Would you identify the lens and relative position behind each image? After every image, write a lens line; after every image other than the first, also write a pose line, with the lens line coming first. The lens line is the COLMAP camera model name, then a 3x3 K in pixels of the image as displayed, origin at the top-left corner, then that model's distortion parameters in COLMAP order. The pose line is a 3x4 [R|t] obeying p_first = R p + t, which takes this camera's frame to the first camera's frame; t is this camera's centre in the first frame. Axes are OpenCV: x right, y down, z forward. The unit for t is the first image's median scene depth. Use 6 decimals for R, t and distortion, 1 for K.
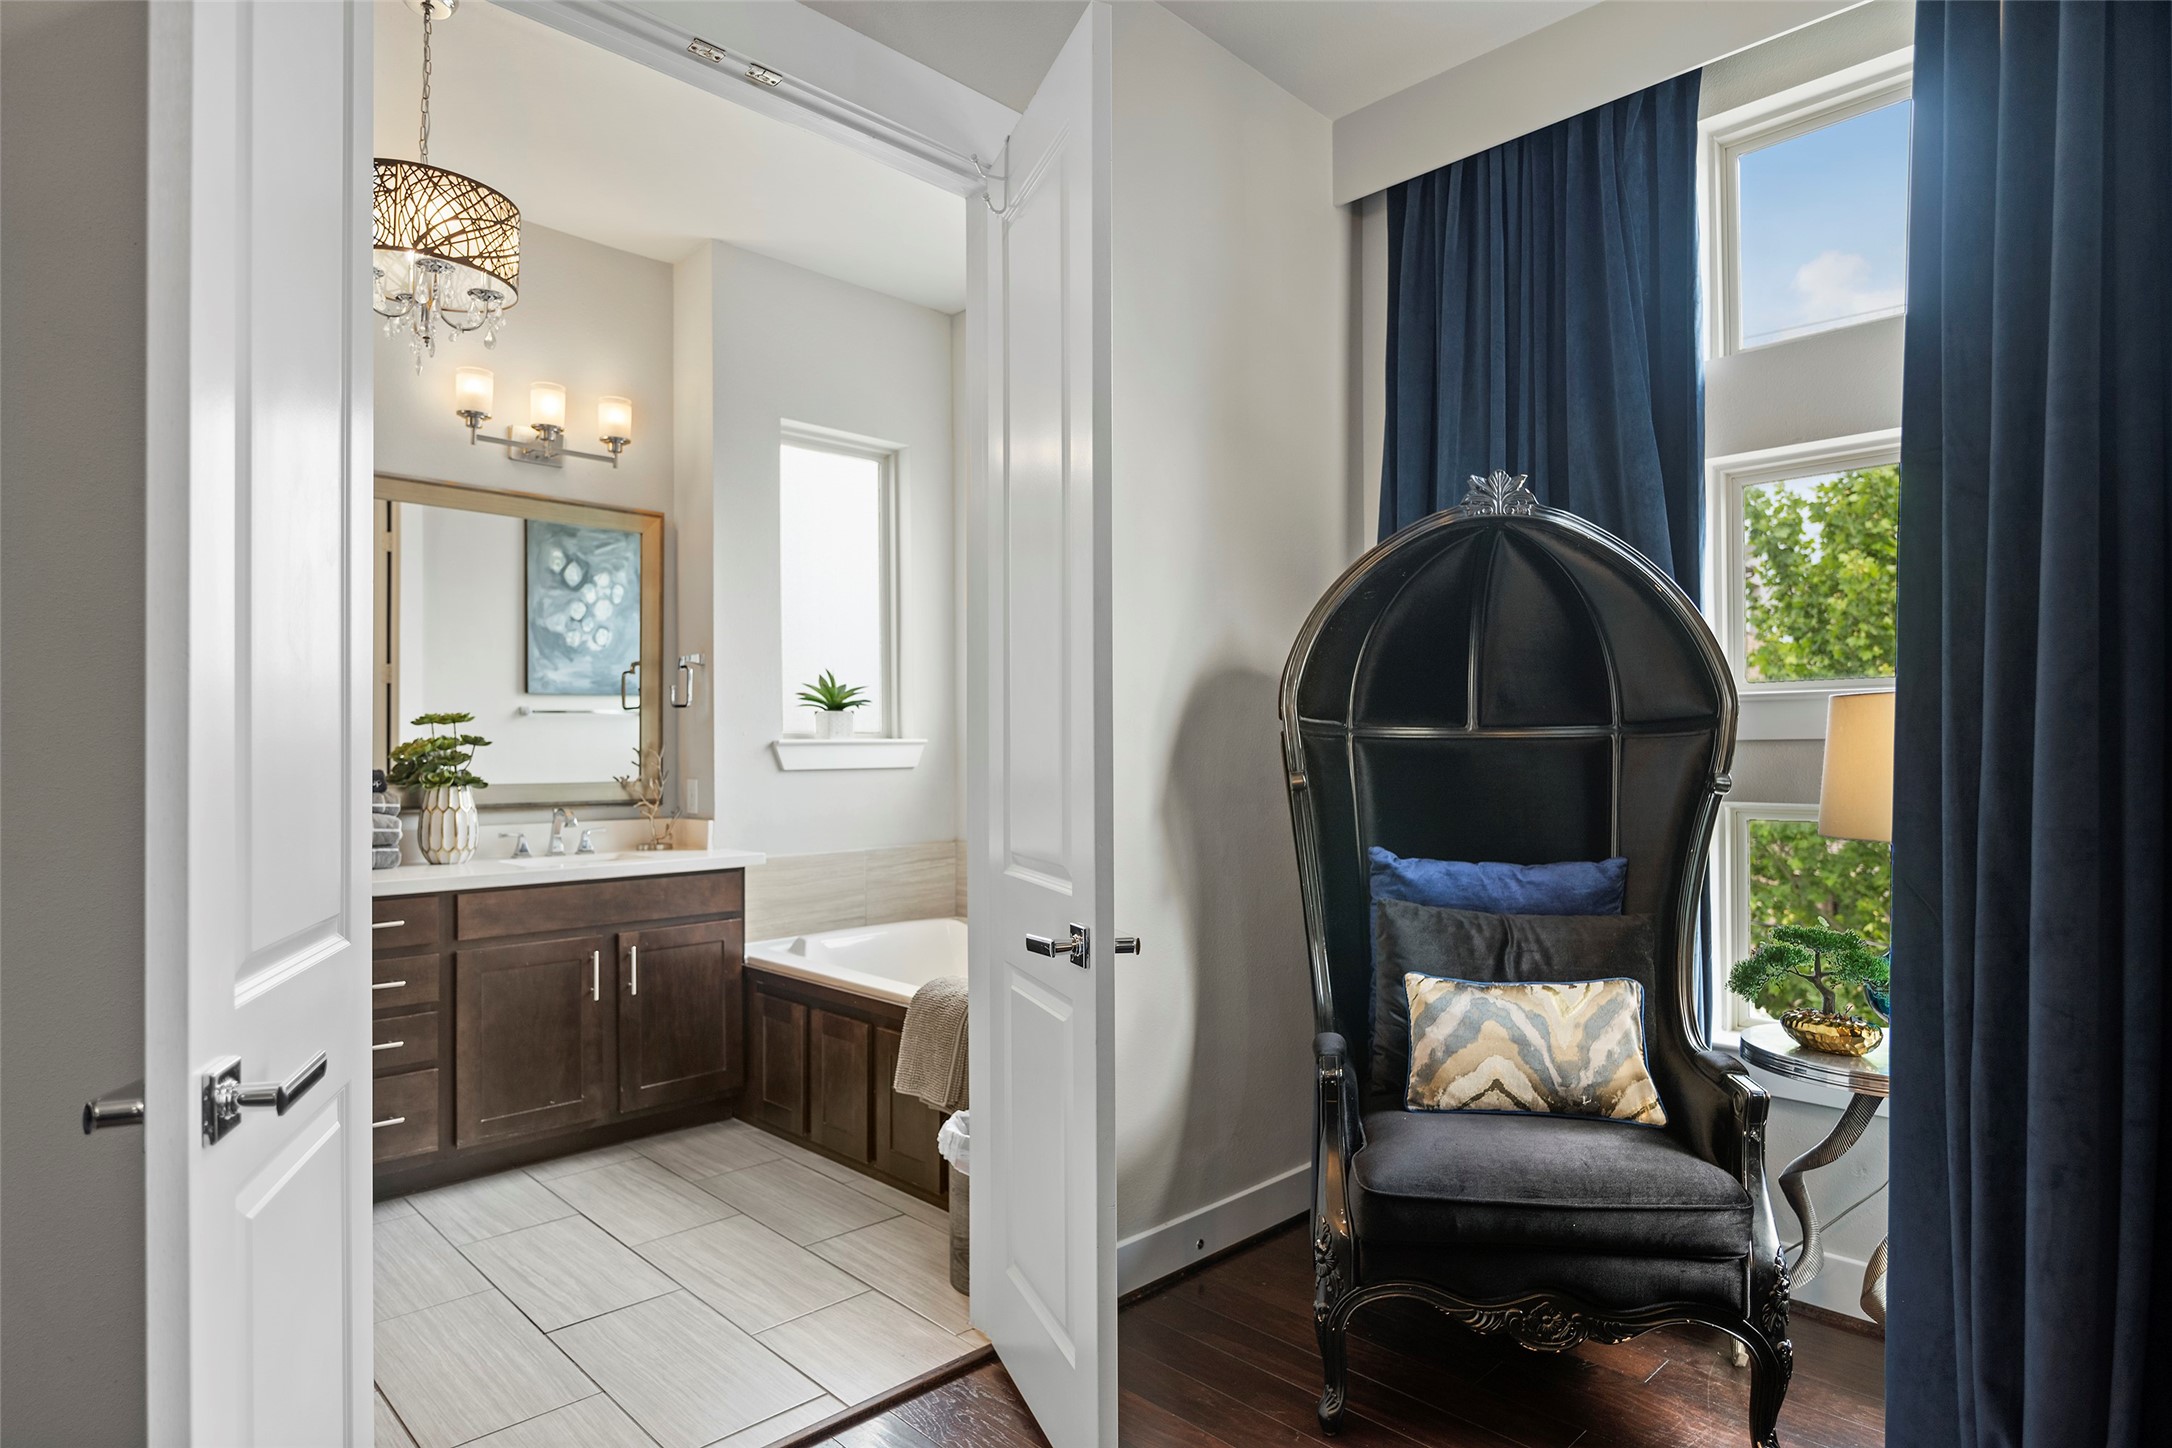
lens RADIAL K [[1191.2, 0, 1072.0], [0, 1191.2, 747.6], [0, 0, 1]] dist [-0.002666, -0.000422]
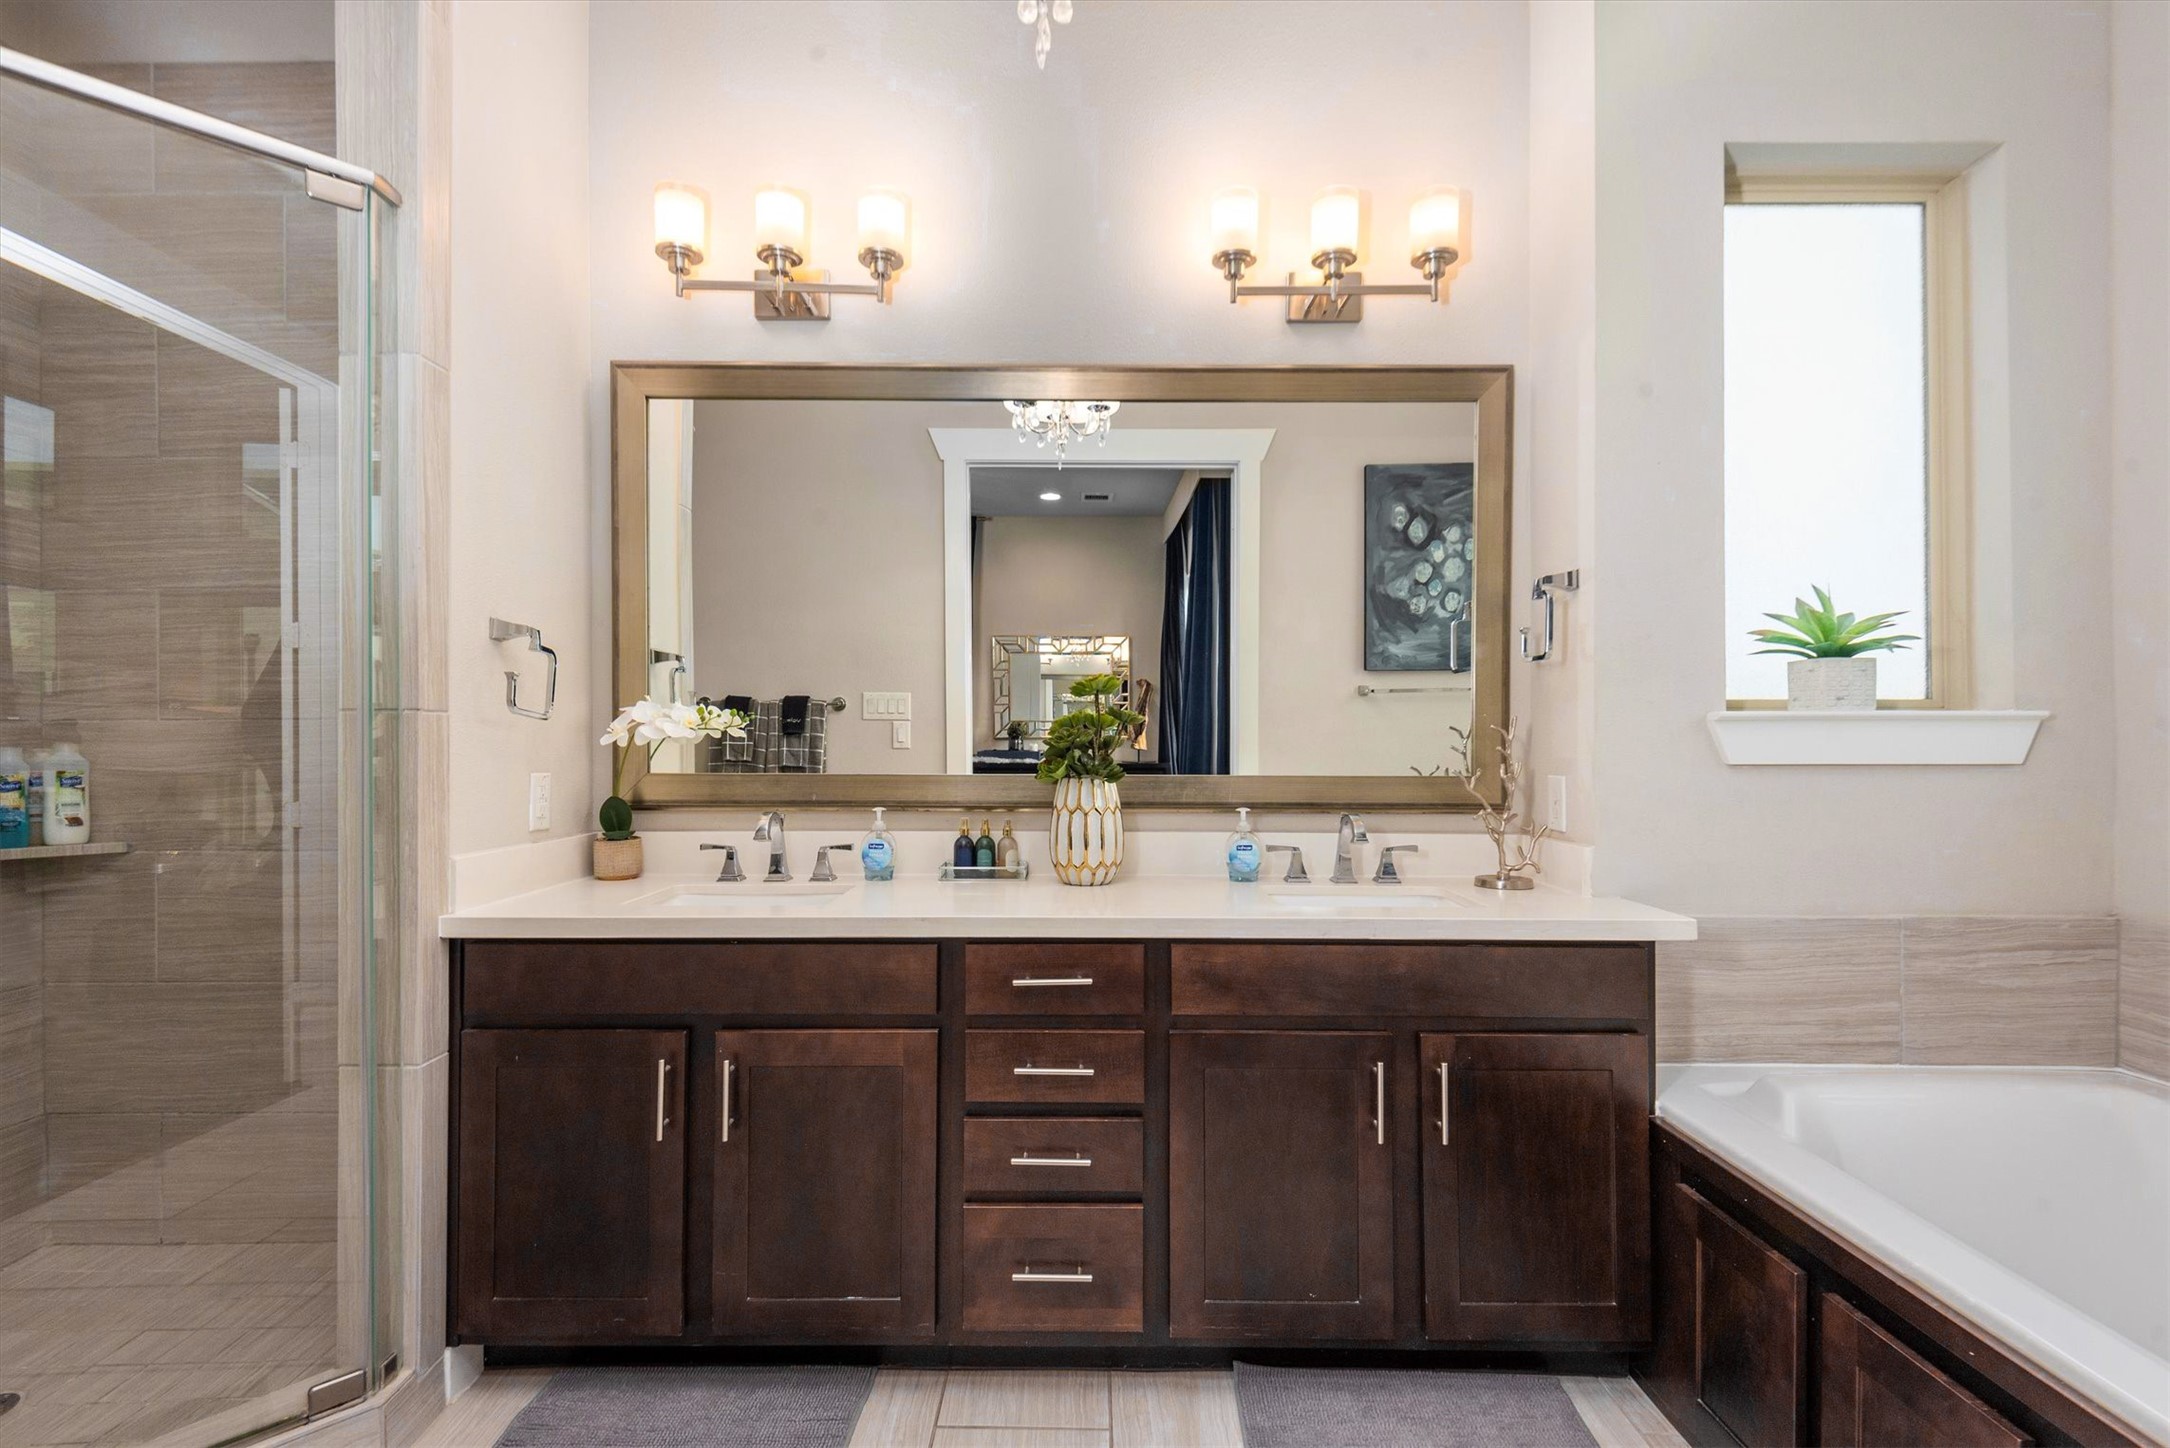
lens RADIAL K [[986.8, 0, 1075.0], [0, 986.8, 739.7], [0, 0, 1]] dist [-0.001878, -0.000287]
pose [[0.715473, 0.006389, -0.698611, -0.129707], [-0.006349, 0.999976, 0.002644, 0.007519], [0.698612, 0.002544, 0.715497, 0.423685]]
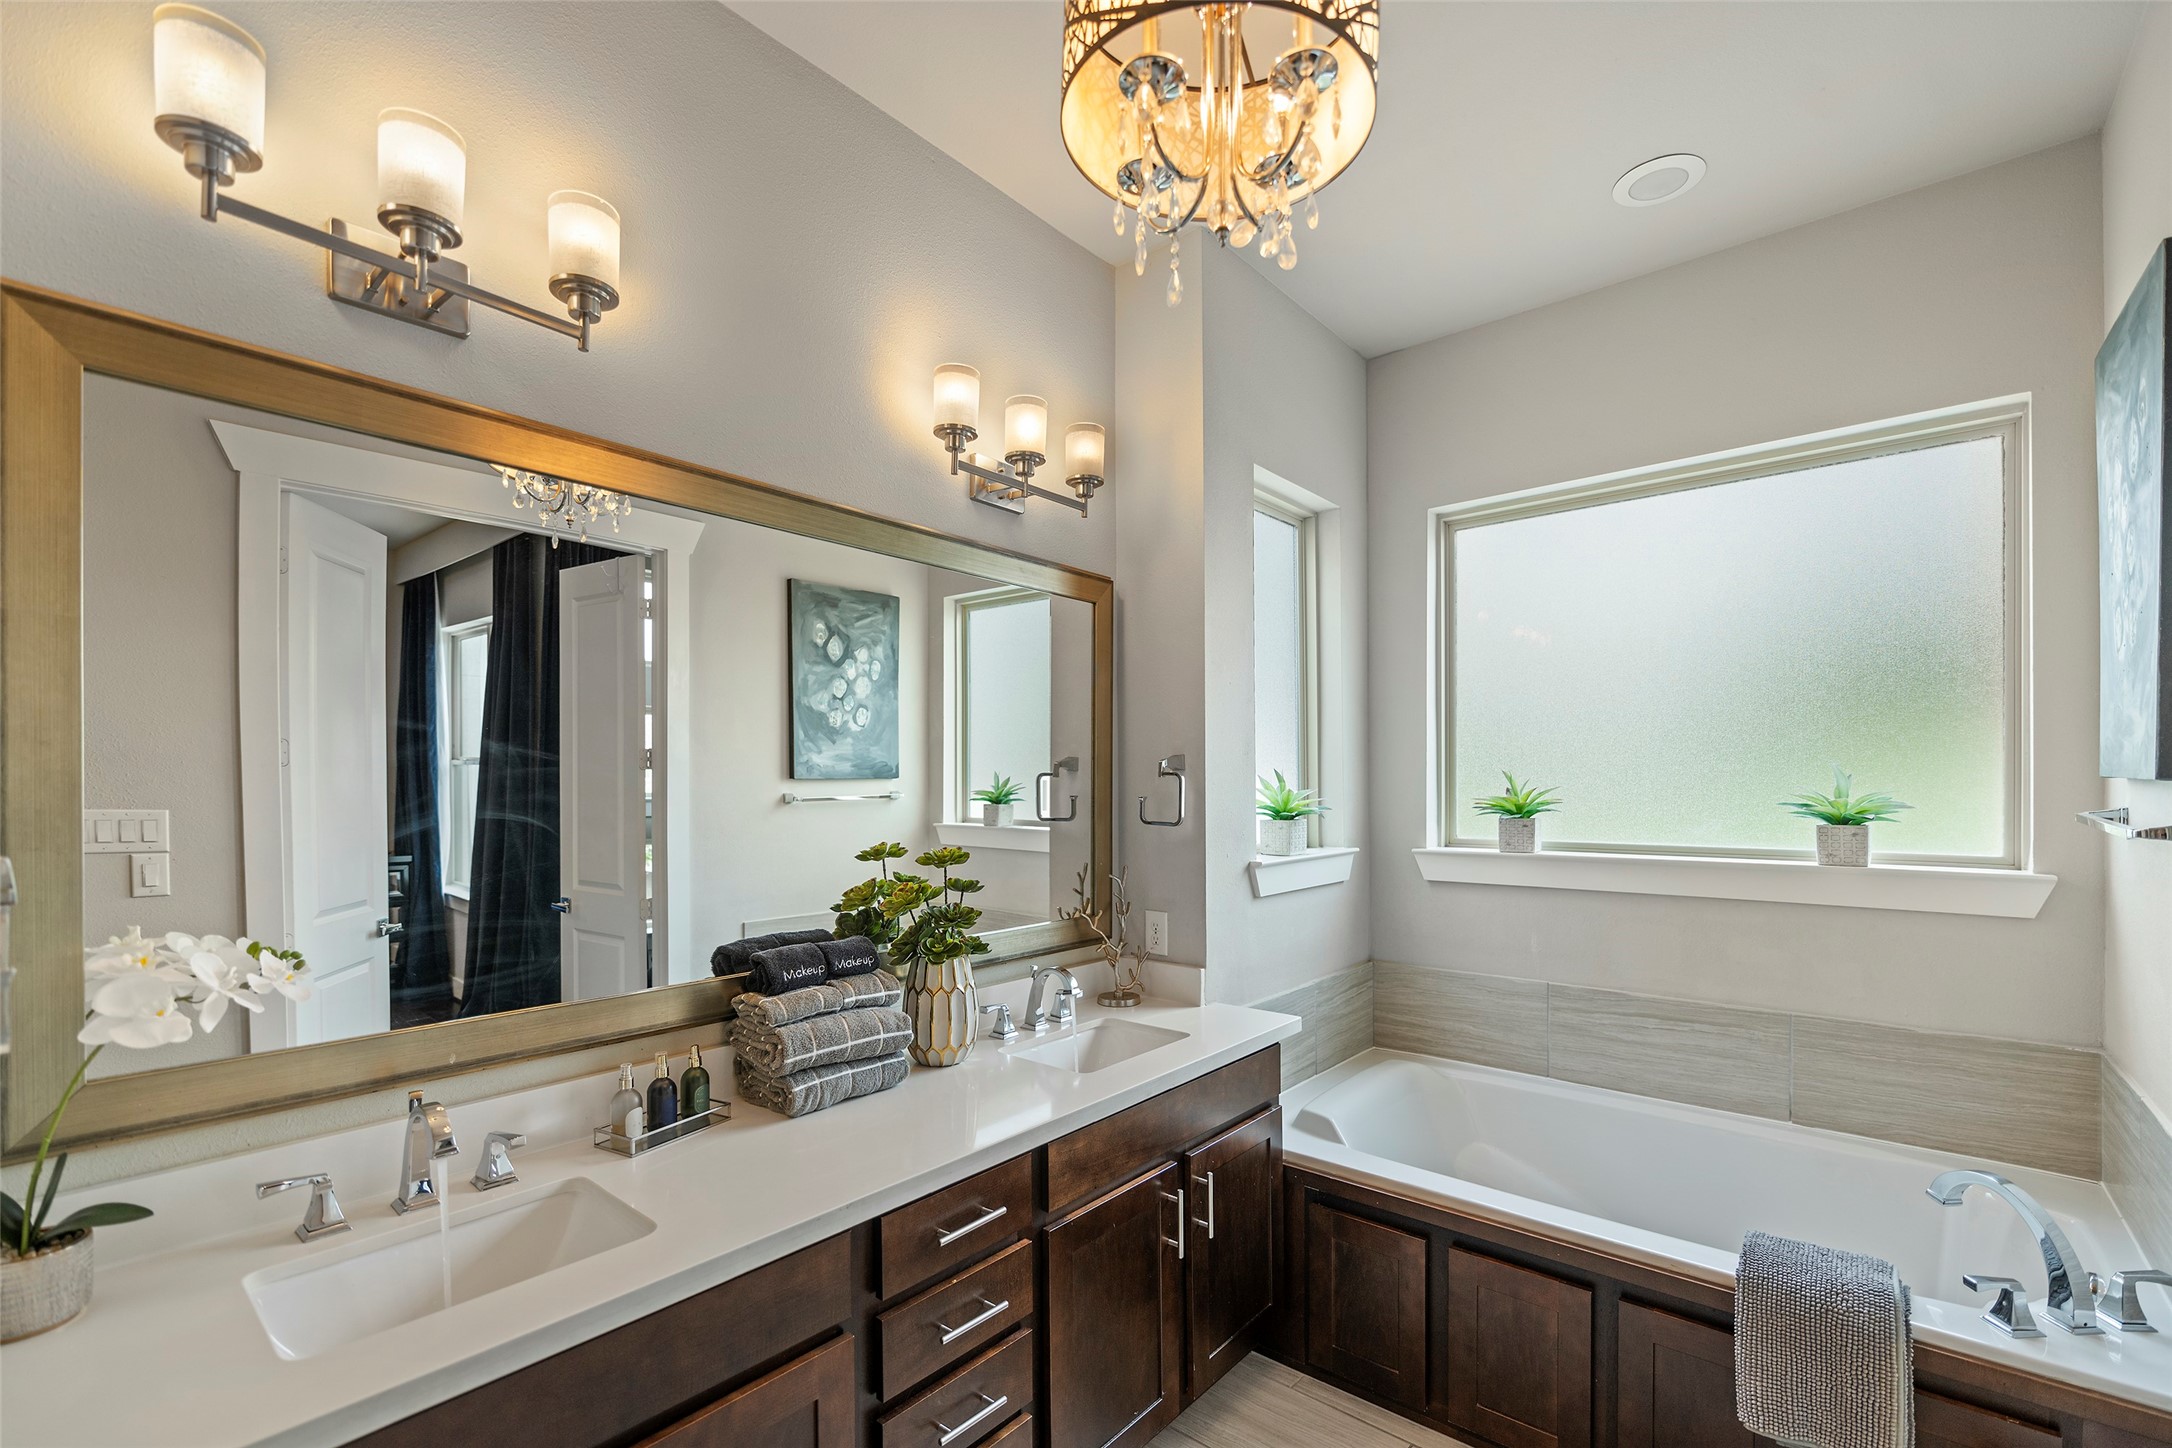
lens RADIAL K [[926.5, 0, 1088.1], [0, 926.5, 800.1], [0, 0, 1]] dist [0.030726, 0.000052]
pose [[0.995334, 0.000122, 0.096488, -0.395199], [-0.001724, 0.999862, 0.016522, -0.054742], [-0.096473, -0.016611, 0.995197, 0.356940]]
